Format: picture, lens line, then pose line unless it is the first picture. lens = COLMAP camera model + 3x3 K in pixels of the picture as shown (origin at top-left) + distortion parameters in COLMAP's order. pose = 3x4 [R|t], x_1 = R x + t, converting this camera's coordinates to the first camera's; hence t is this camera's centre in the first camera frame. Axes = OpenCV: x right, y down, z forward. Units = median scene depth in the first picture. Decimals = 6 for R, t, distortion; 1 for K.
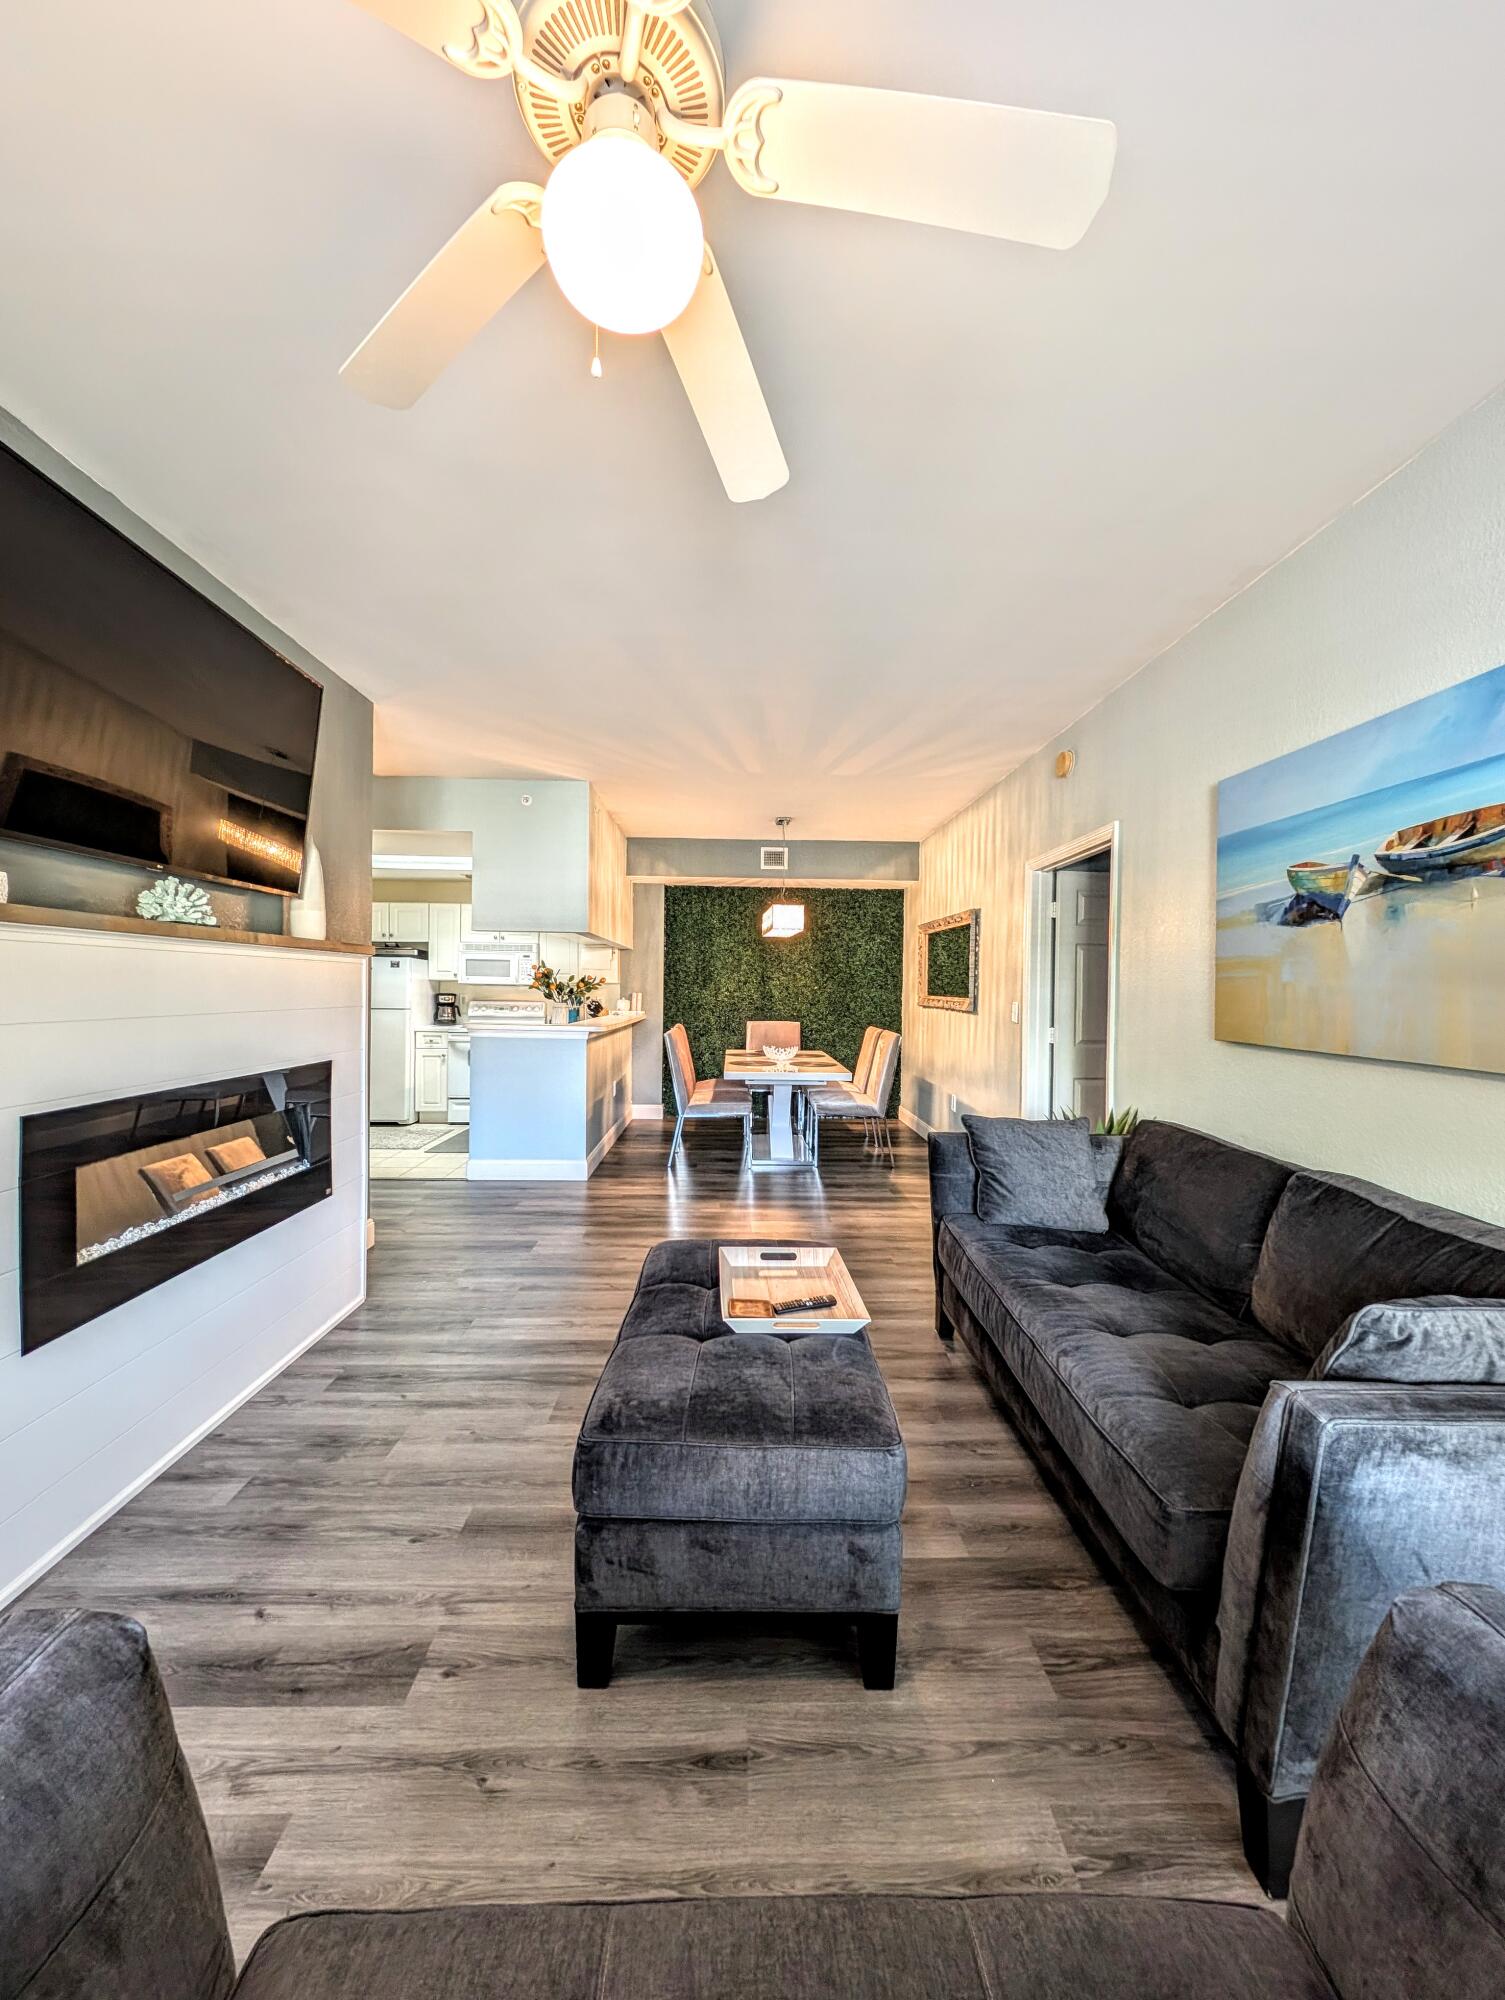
lens RADIAL K [[752.3, 0, 749.8], [0, 752.3, 996.1], [0, 0, 1]] dist [-0.001268, -0.000016]
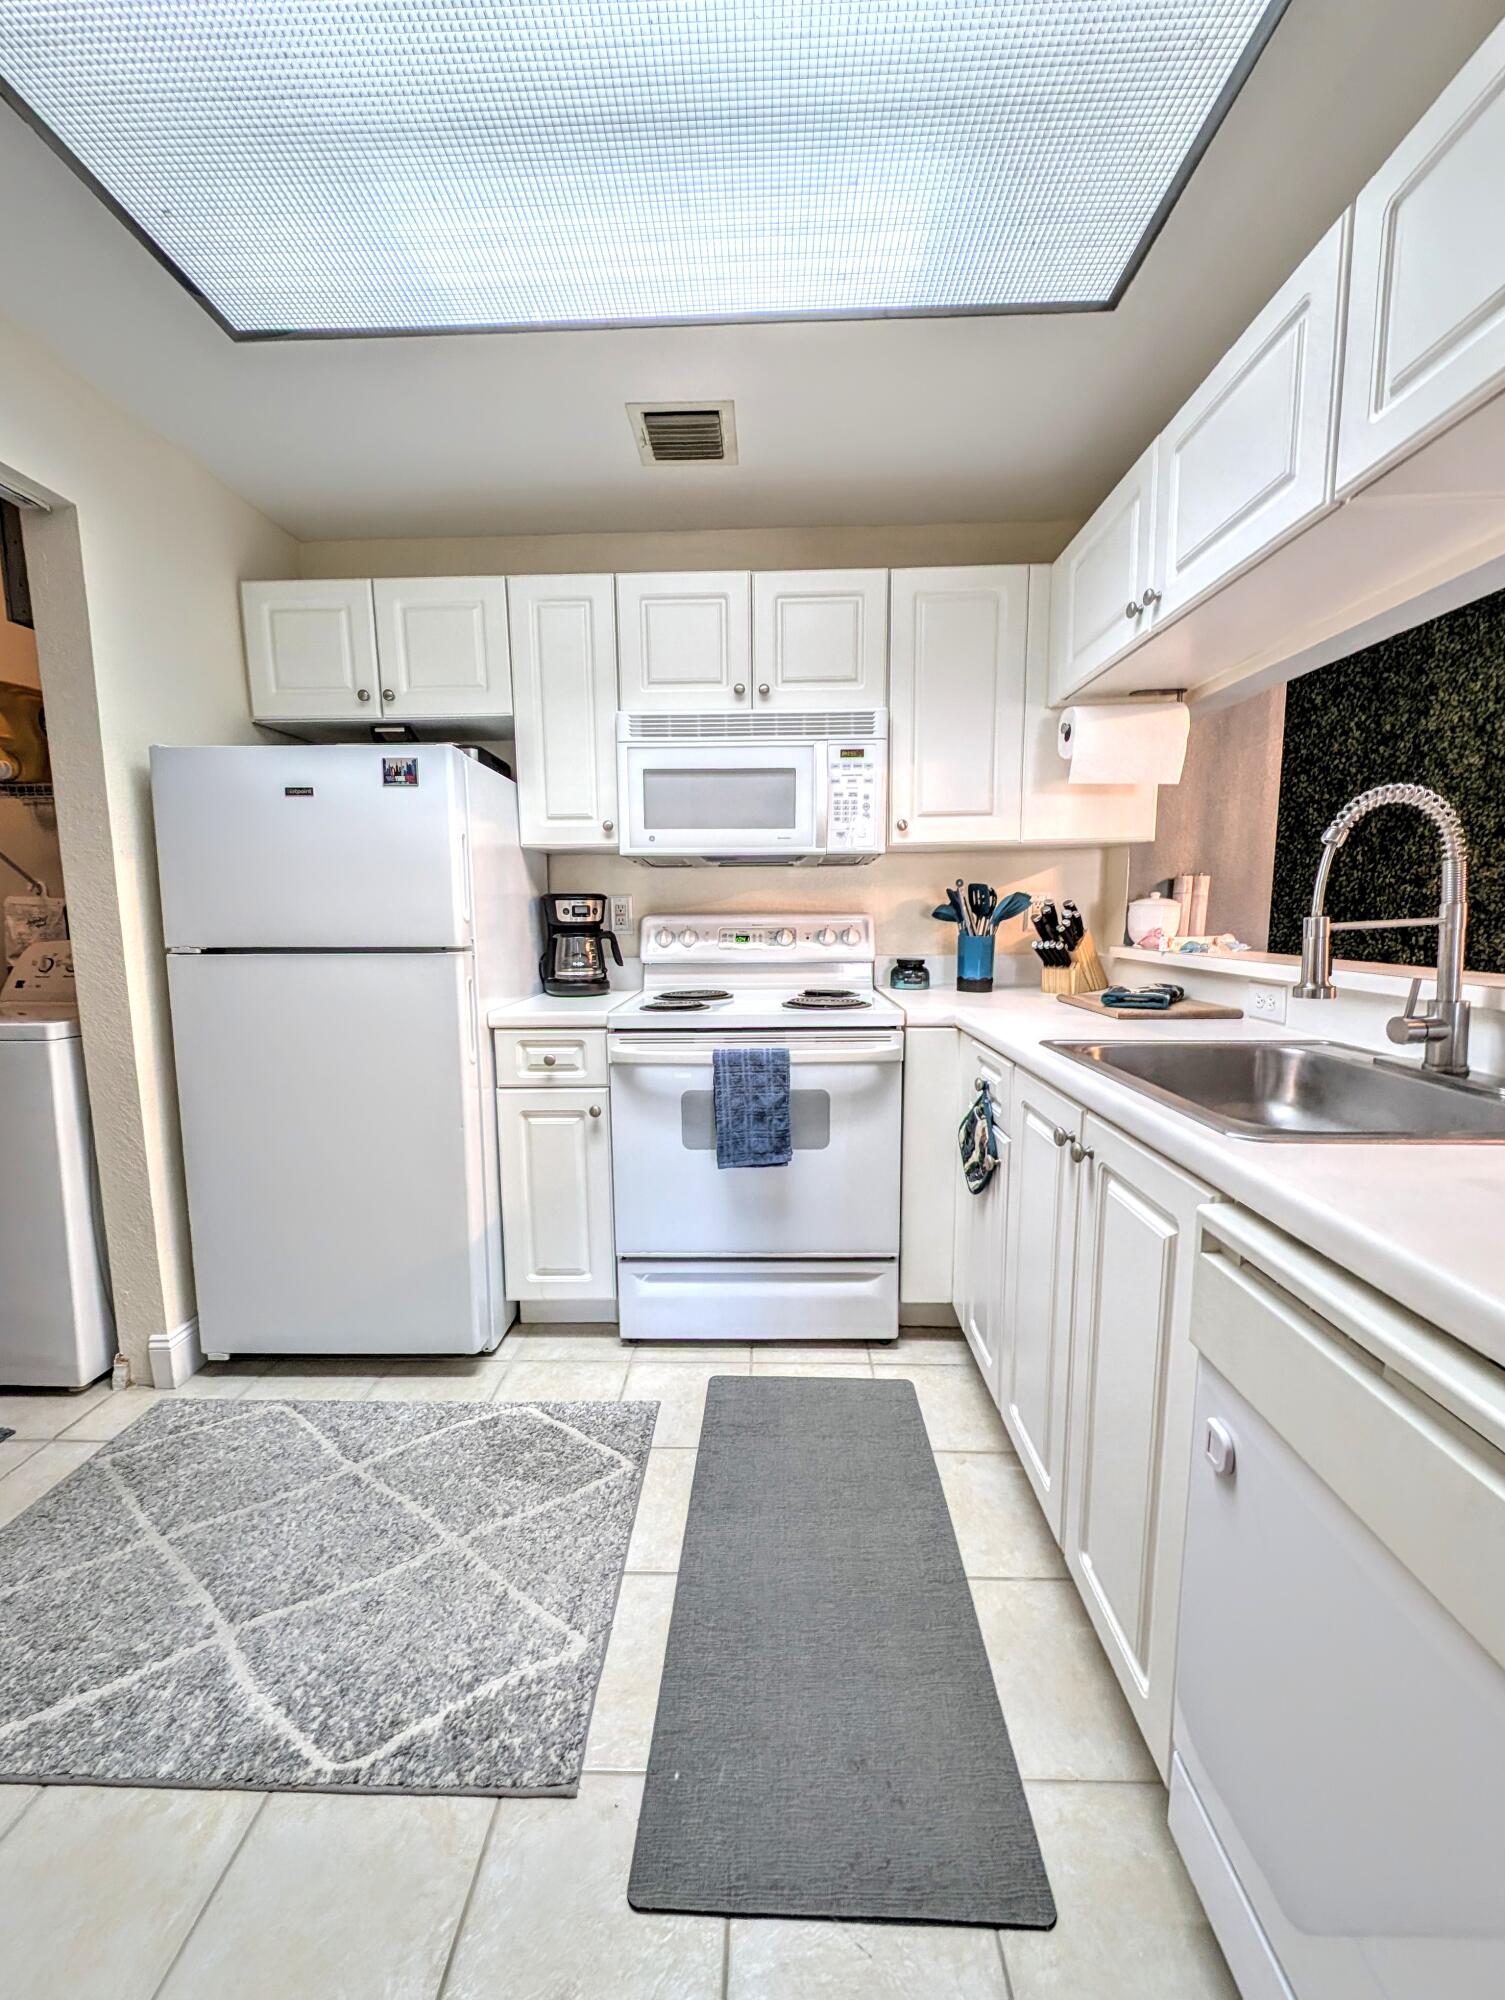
lens RADIAL K [[752.3, 0, 758.4], [0, 752.3, 997.2], [0, 0, 1]] dist [-0.001268, -0.000016]
pose [[0.999068, -0.022038, -0.037113, -0.323583], [0.025562, 0.994925, 0.097323, 0.011182], [0.034780, -0.098181, 0.994561, 0.701637]]
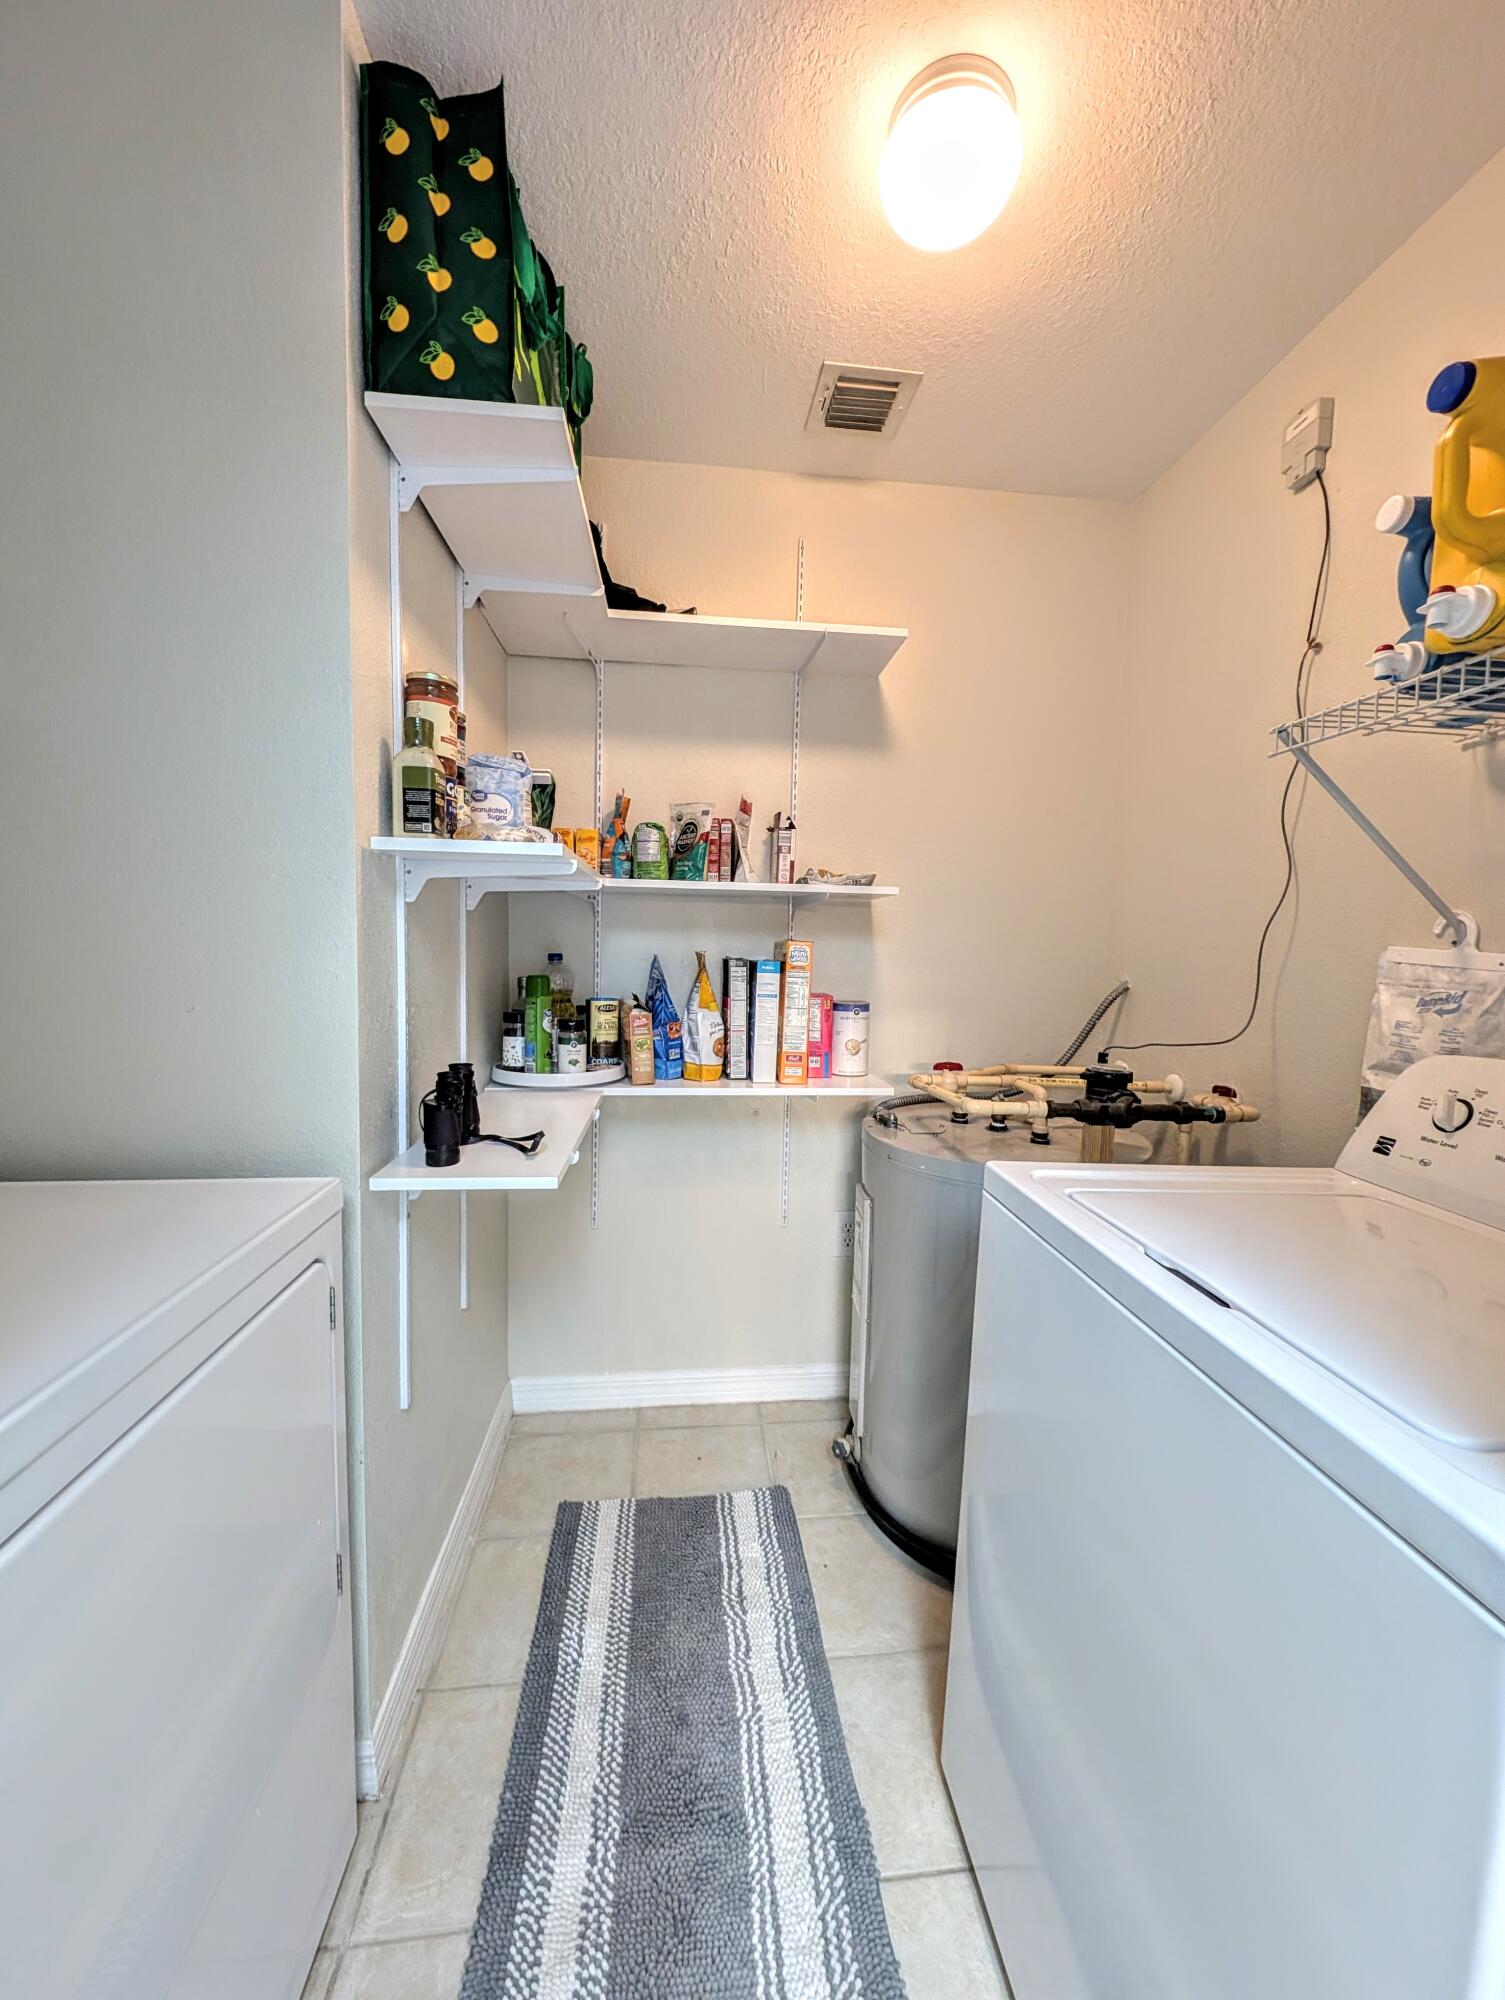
lens RADIAL K [[752.3, 0, 753.8], [0, 752.3, 998.5], [0, 0, 1]] dist [-0.001268, -0.000016]
pose [[0.089974, 0.063104, -0.993943, -0.371436], [-0.034185, 0.997598, 0.060241, 0.007633], [0.995357, 0.028558, 0.091915, 0.744181]]
